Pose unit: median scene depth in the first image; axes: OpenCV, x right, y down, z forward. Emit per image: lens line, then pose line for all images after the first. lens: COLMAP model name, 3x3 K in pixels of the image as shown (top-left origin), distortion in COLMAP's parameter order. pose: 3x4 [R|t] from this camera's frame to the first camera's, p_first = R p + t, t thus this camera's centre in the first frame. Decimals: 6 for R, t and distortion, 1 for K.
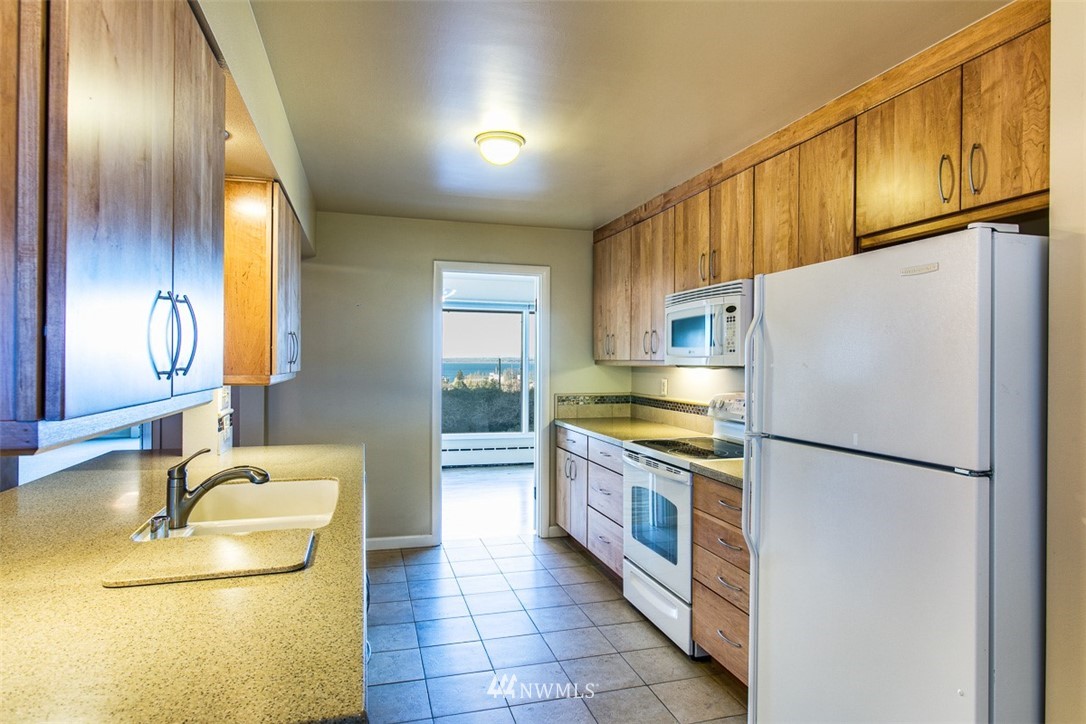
lens RADIAL K [[595.3, 0, 517.7], [0, 595.3, 360.5], [0, 0, 1]] dist [-0.000390, -0.000240]
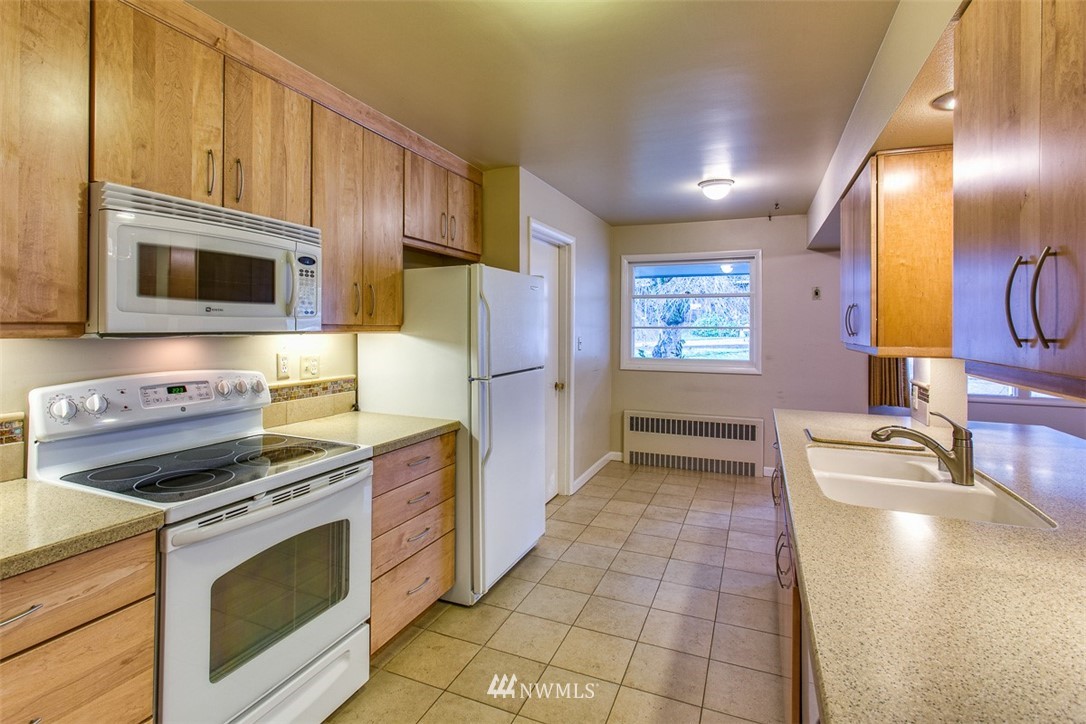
lens RADIAL K [[502.7, 0, 536.2], [0, 502.7, 327.6], [0, 0, 1]] dist [-0.000195, 0.000187]
pose [[-0.780880, -0.005584, 0.624656, -0.314176], [-0.004283, 0.999984, 0.003585, 0.000352], [-0.624666, 0.000124, -0.780892, 1.360006]]
